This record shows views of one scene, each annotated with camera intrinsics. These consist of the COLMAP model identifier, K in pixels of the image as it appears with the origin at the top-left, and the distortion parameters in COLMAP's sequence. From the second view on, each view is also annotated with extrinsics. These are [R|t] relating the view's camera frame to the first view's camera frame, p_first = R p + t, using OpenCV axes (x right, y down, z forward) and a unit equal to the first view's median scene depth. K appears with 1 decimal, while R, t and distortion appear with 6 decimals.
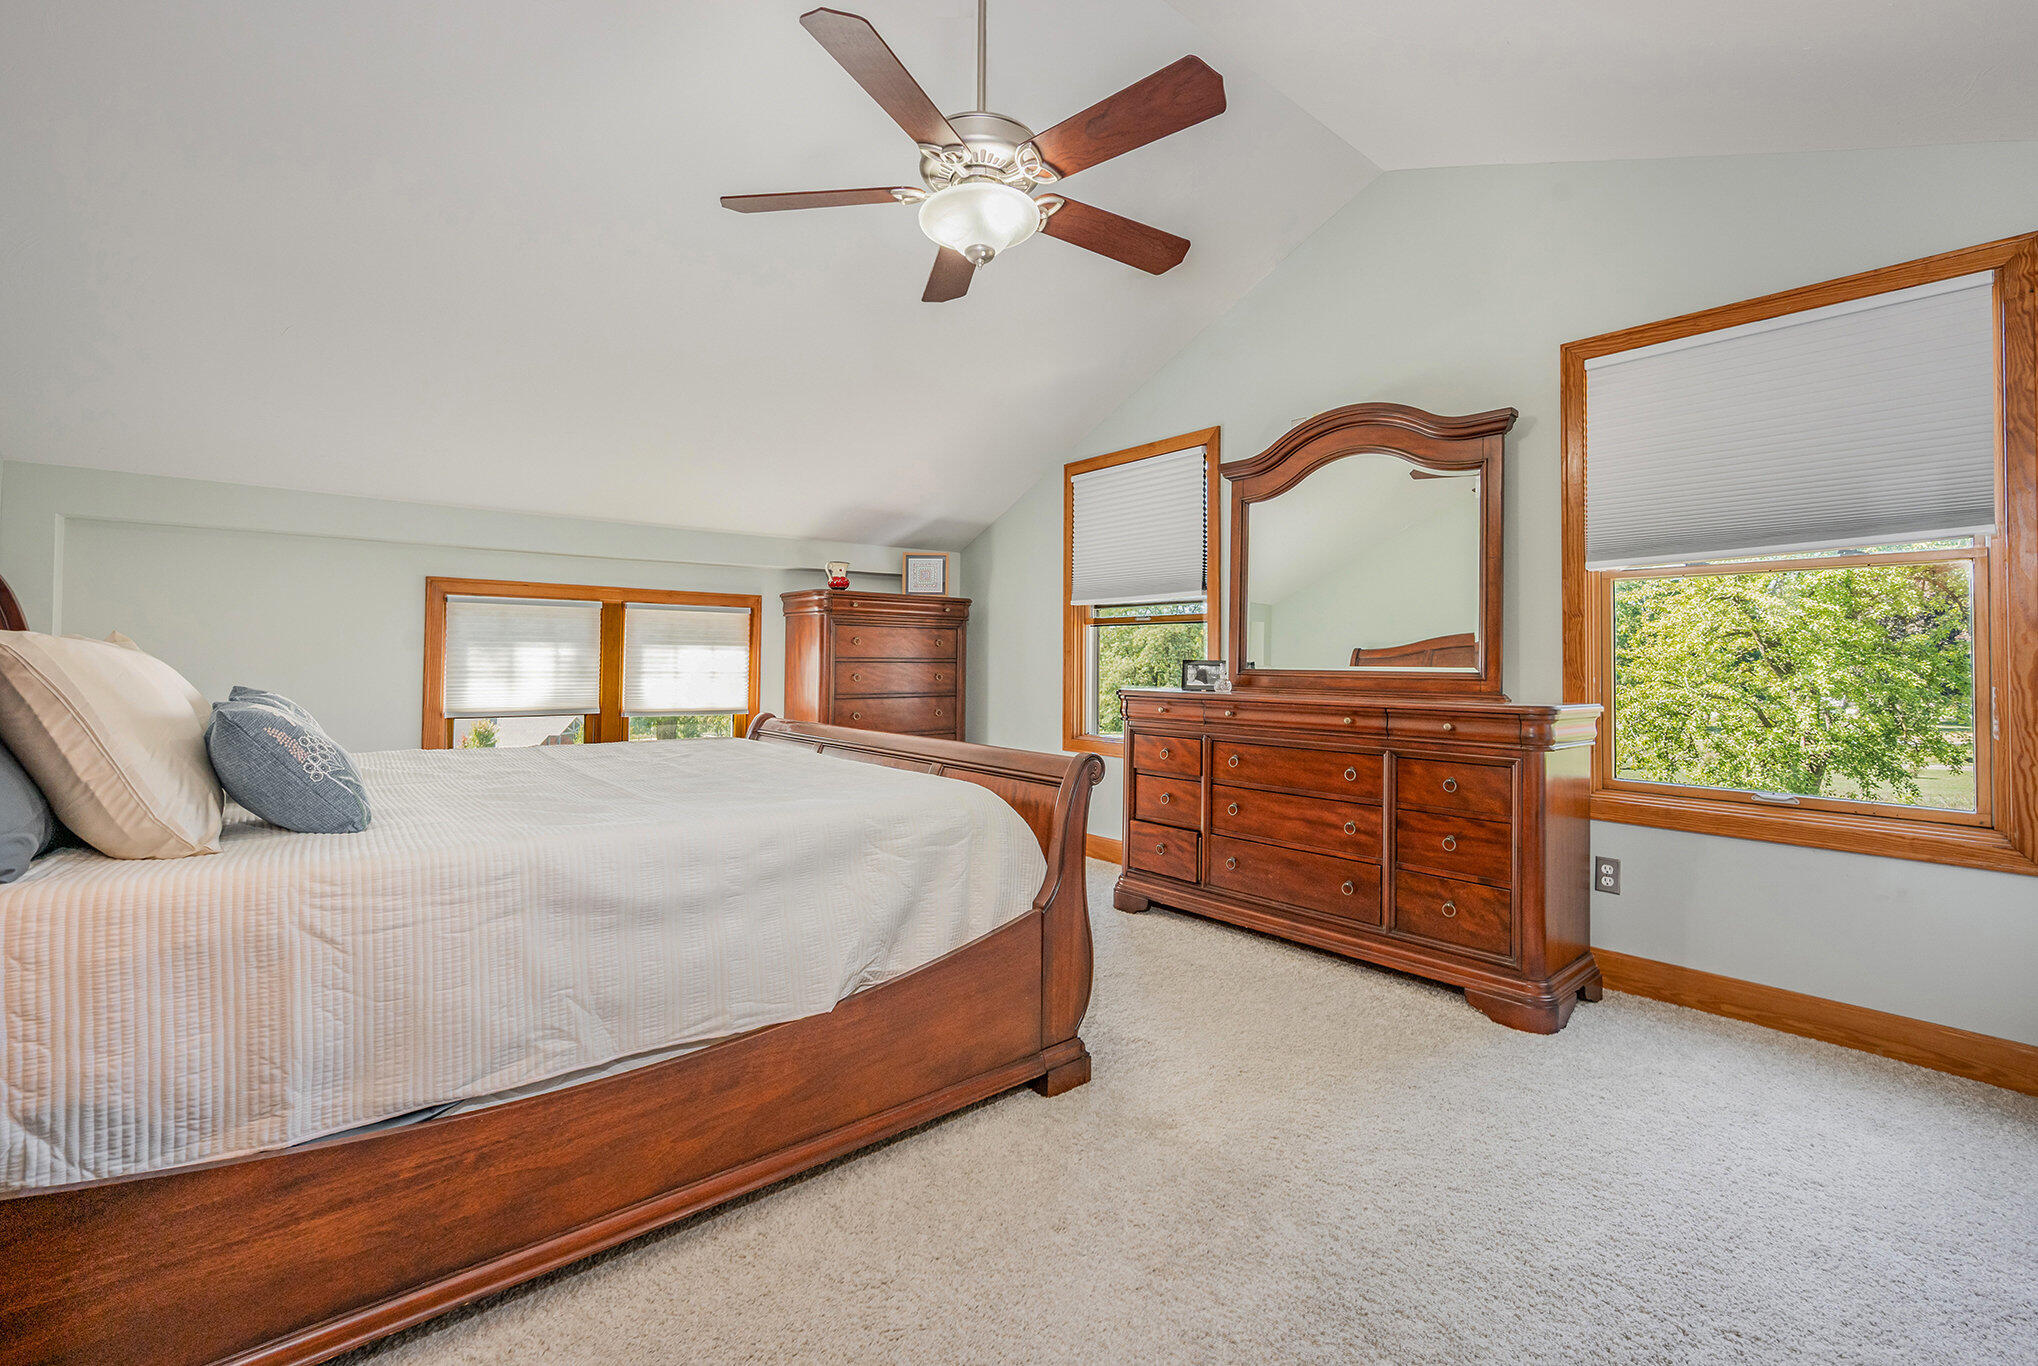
lens RADIAL K [[850.8, 0, 1019.0], [0, 850.8, 683.0], [0, 0, 1]] dist [0.000362, 0.000074]
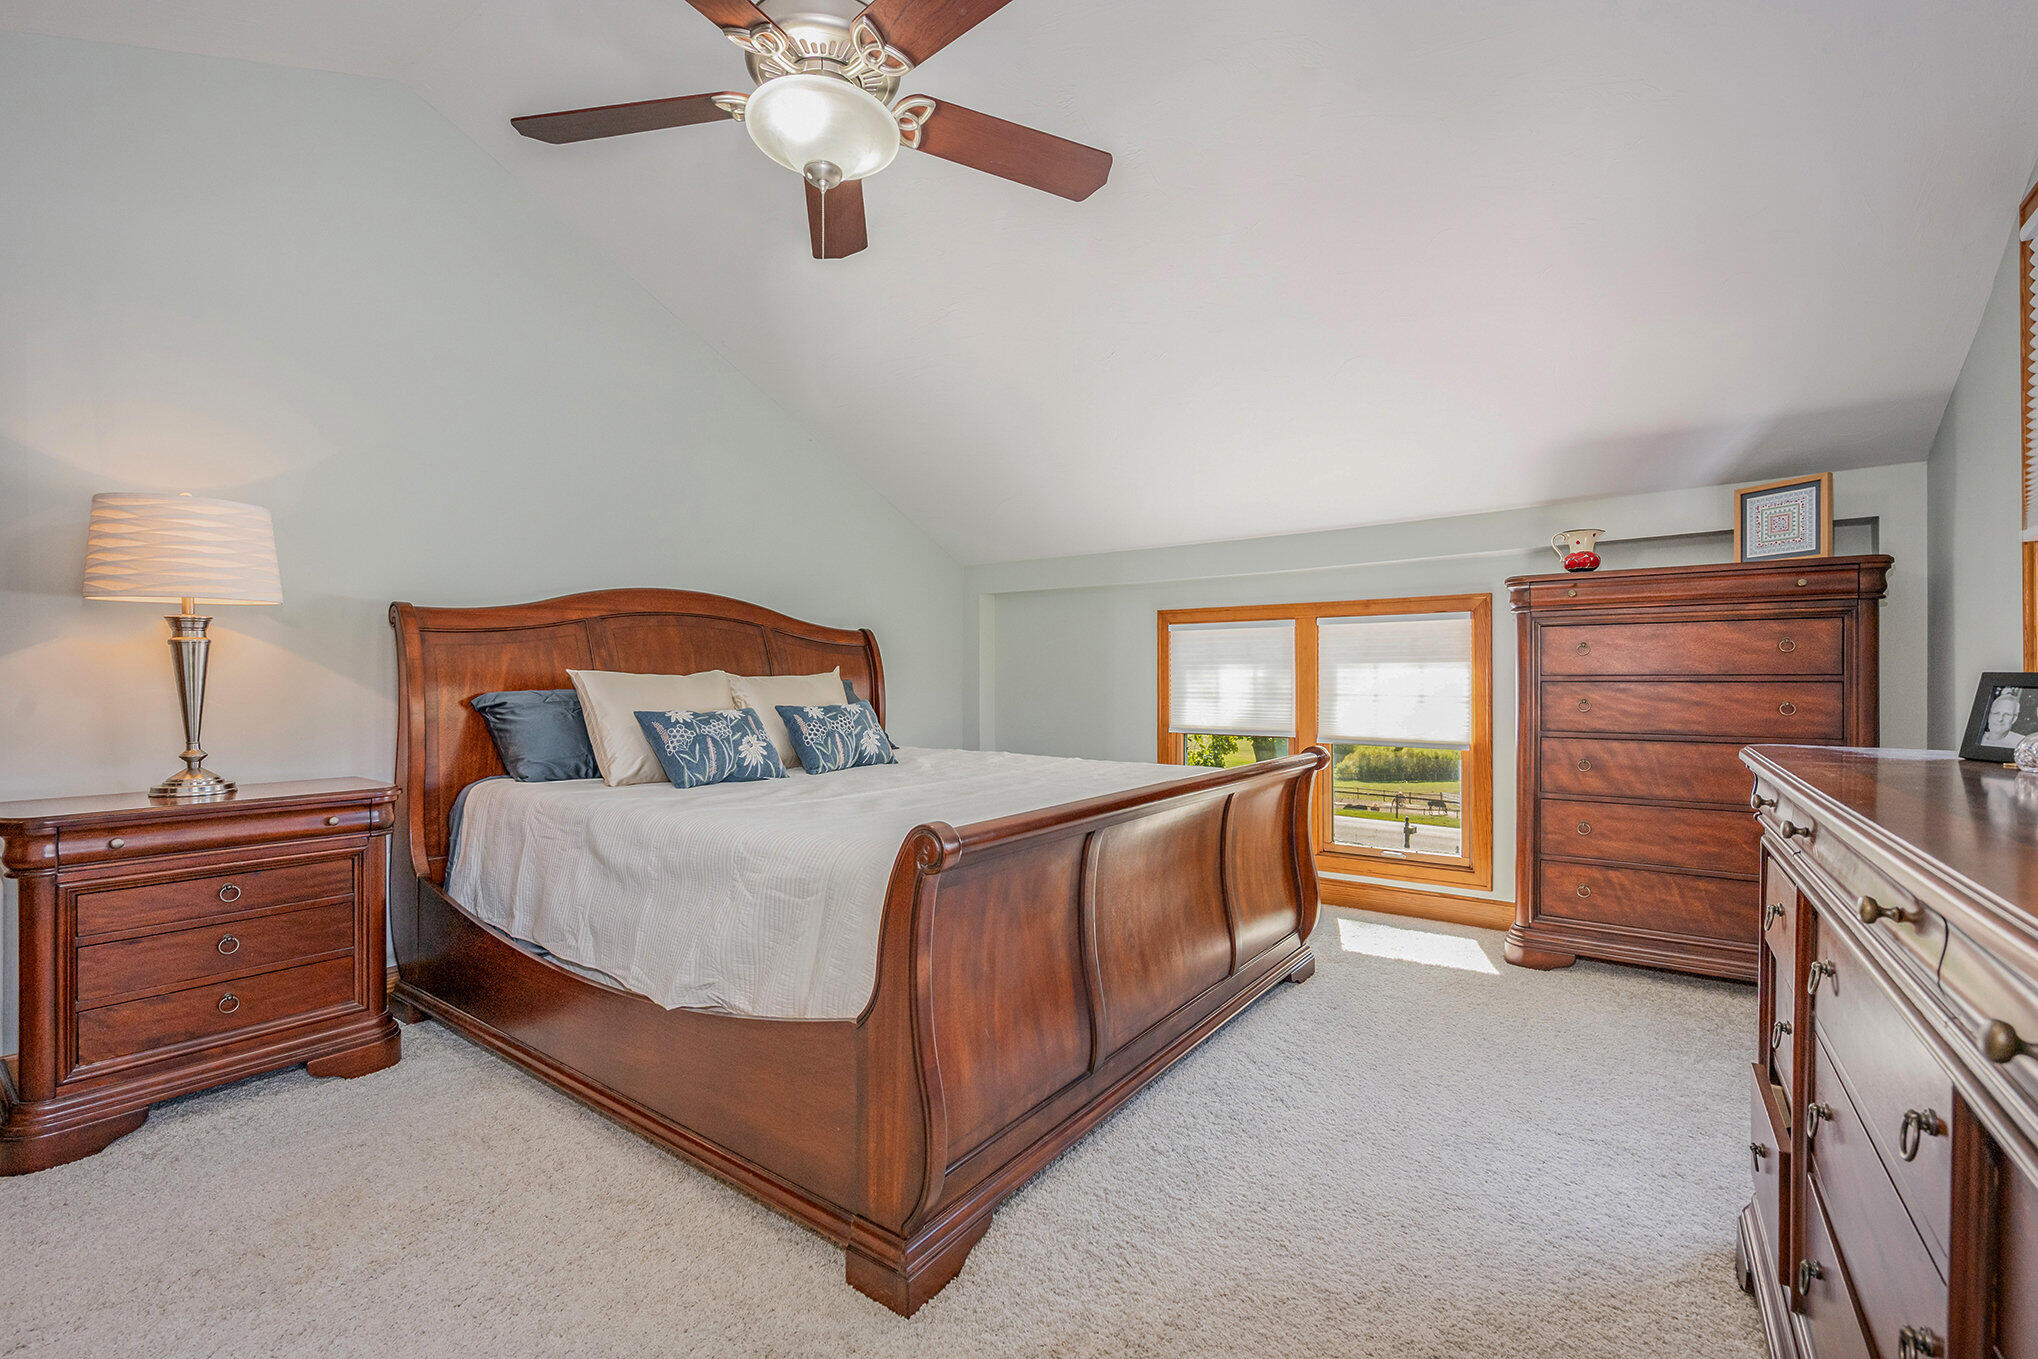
lens RADIAL K [[874.4, 0, 1019.0], [0, 874.4, 679.5], [0, 0, 1]] dist [-0.000427, -0.000033]
pose [[0.243922, -0.006702, -0.969772, 0.340527], [-0.022487, 0.999668, -0.012565, -0.008763], [0.969534, 0.024872, 0.243690, 0.420832]]
